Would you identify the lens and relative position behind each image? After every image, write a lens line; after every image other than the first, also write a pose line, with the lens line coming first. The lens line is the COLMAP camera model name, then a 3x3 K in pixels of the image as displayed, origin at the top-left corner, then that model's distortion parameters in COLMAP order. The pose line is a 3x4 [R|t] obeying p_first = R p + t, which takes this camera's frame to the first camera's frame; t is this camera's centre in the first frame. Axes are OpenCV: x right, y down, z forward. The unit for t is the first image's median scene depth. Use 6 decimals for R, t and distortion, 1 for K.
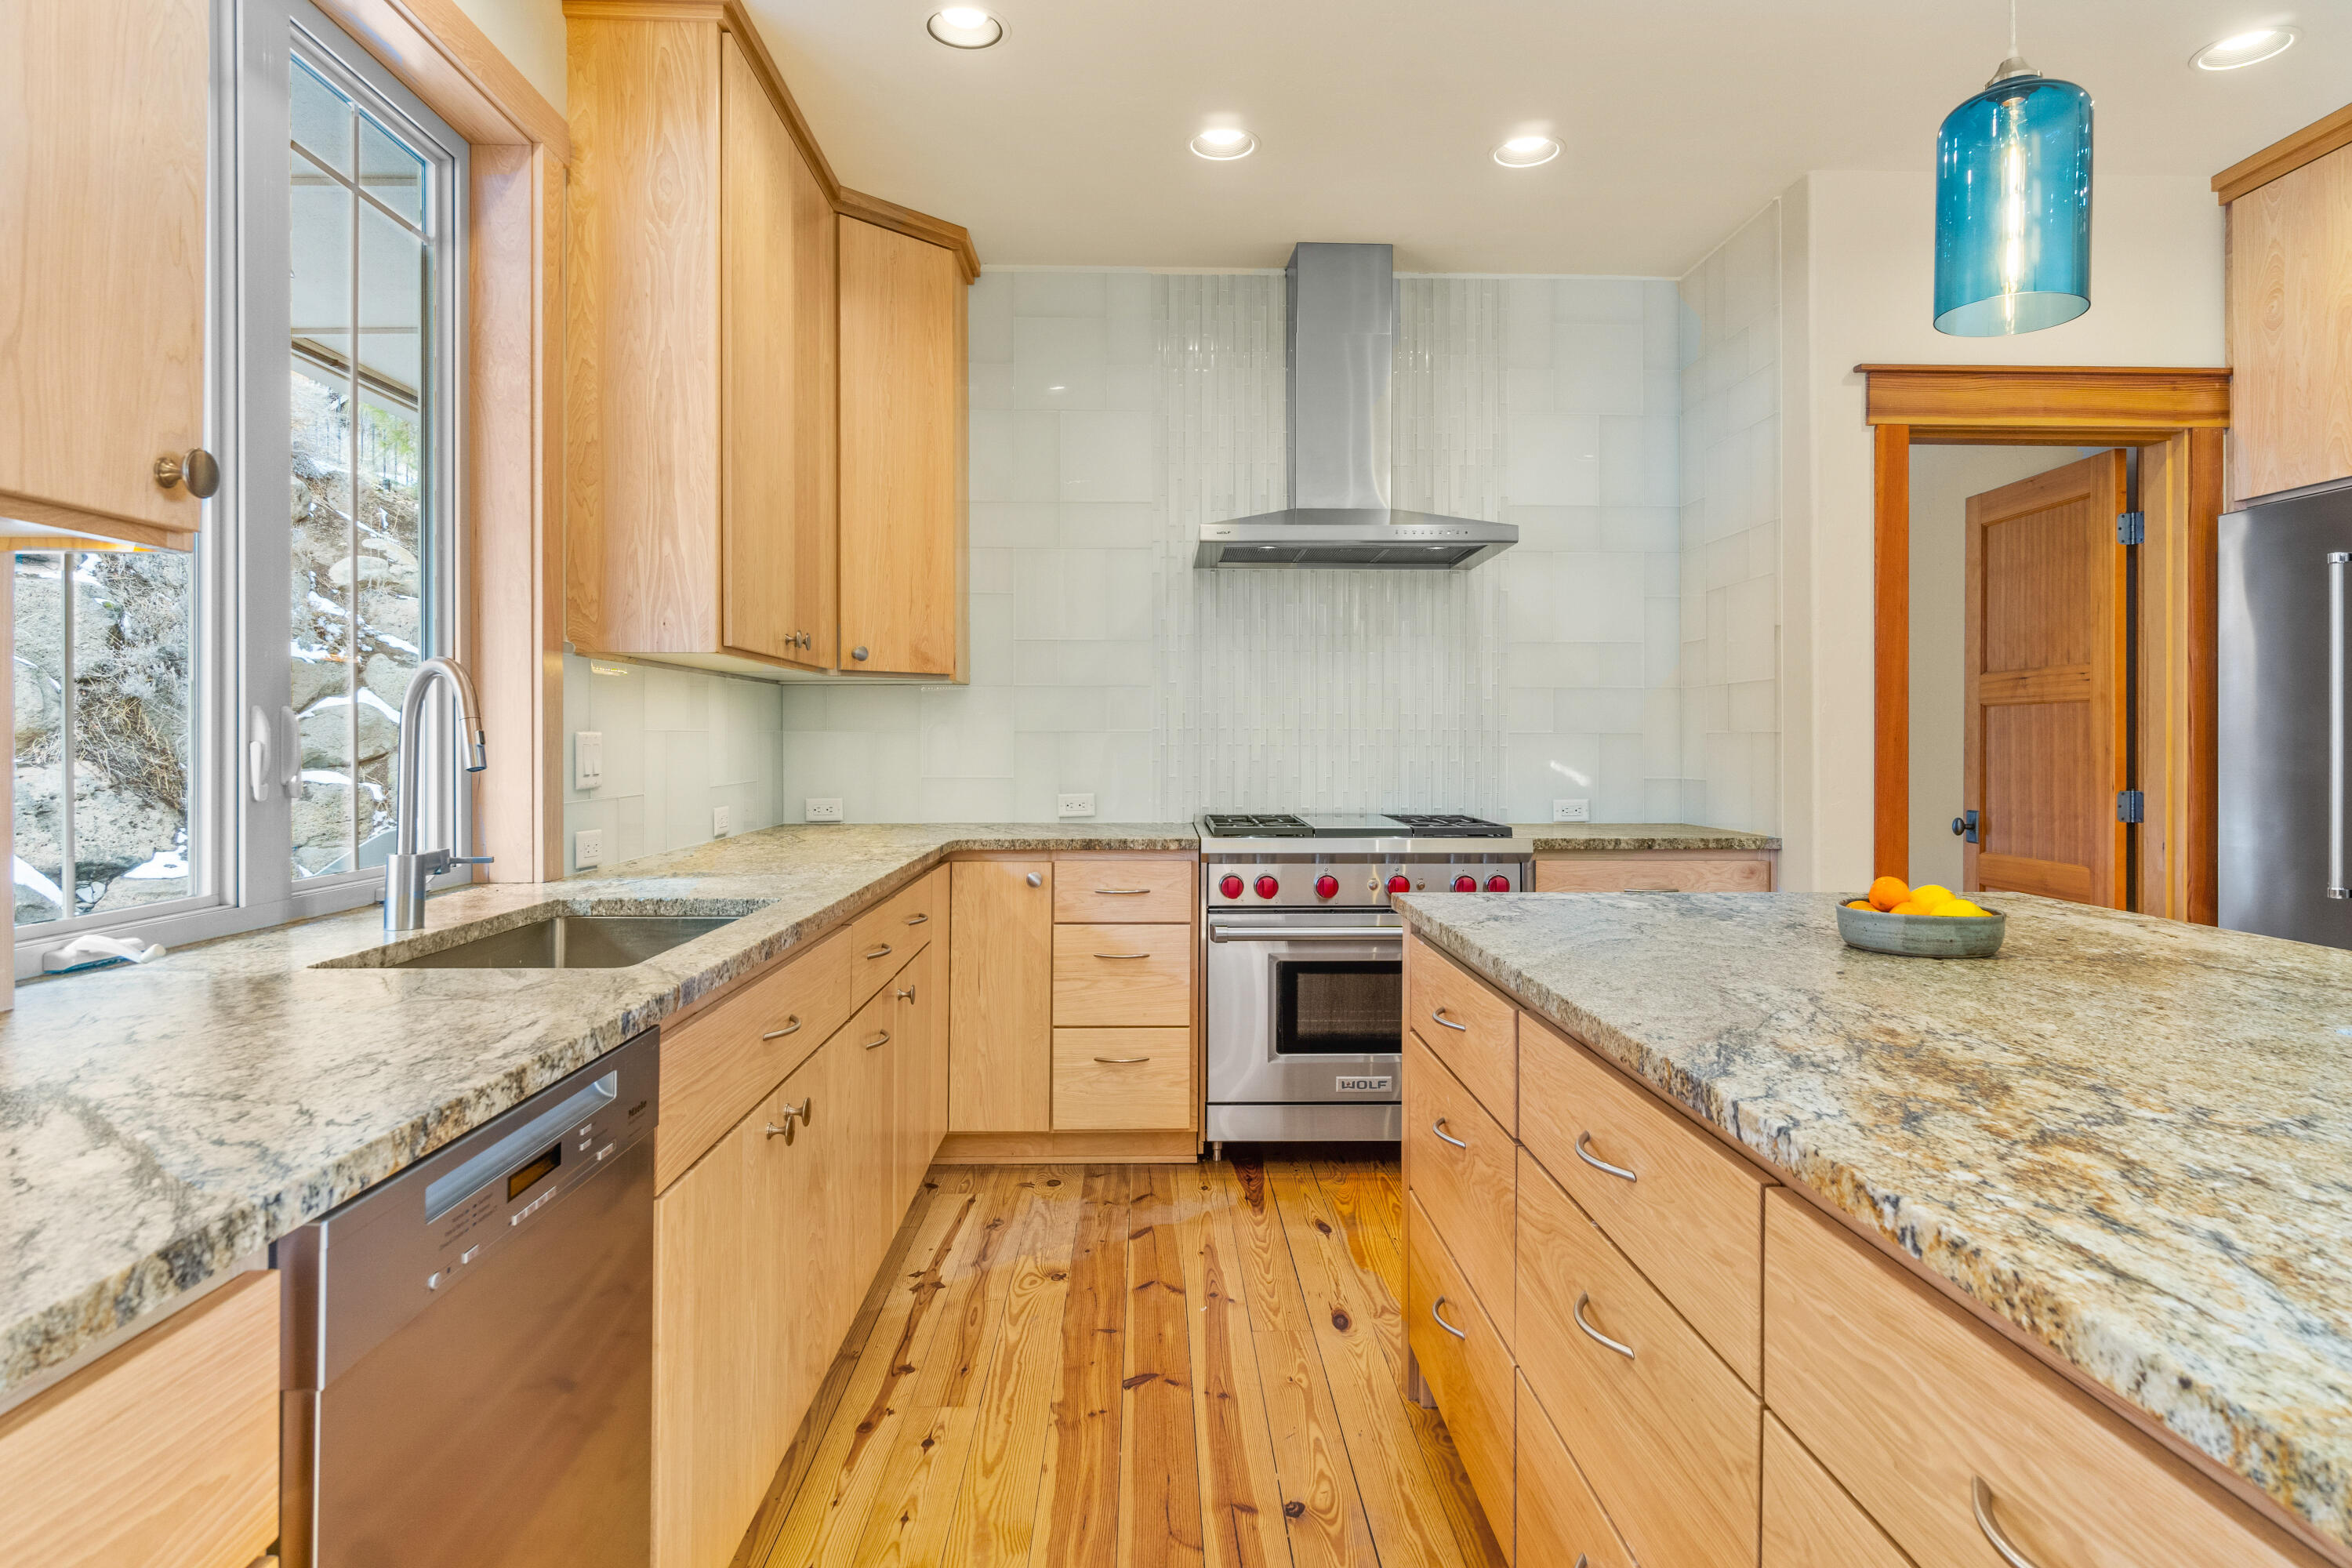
lens RADIAL K [[1301.4, 0, 1166.9], [0, 1301.4, 765.8], [0, 0, 1]] dist [0.008521, 0.004990]
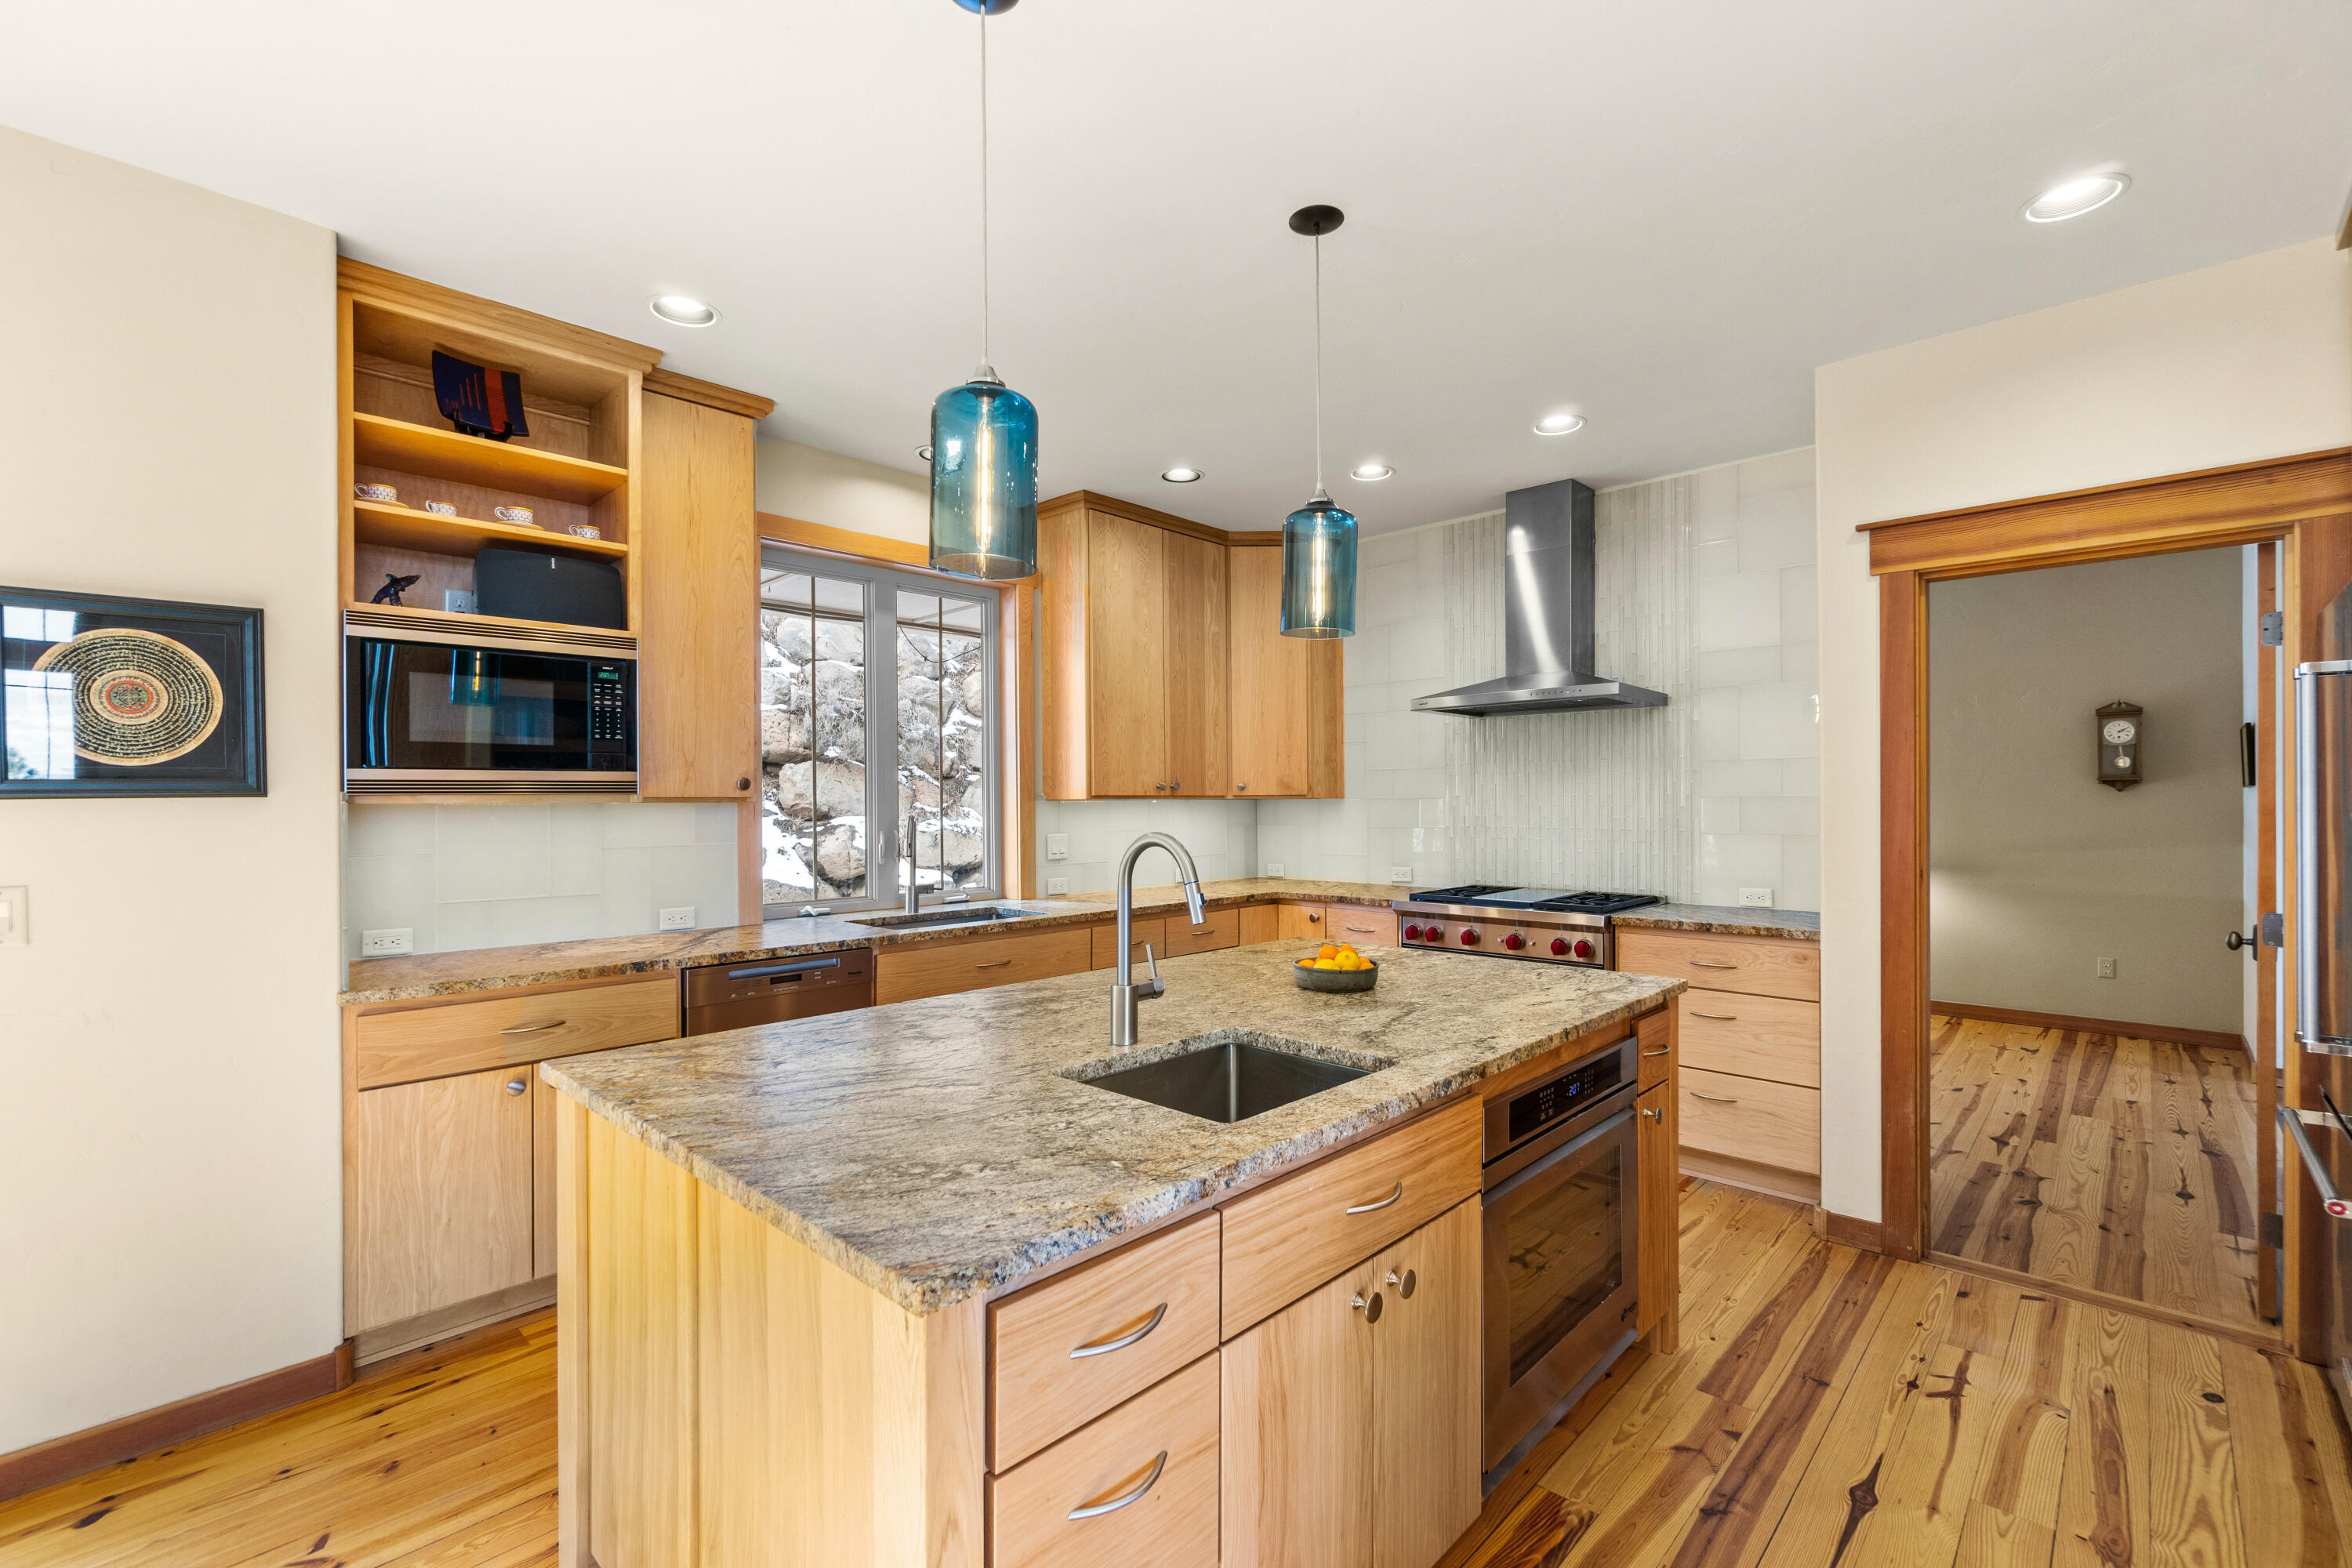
lens RADIAL K [[1006.5, 0, 1178.1], [0, 1006.5, 803.5], [0, 0, 1]] dist [-0.008615, 0.001939]
pose [[0.708678, -0.004002, -0.705521, 0.691576], [-0.009189, 0.999847, -0.014903, -0.039961], [0.705472, 0.017044, 0.708533, -0.048589]]
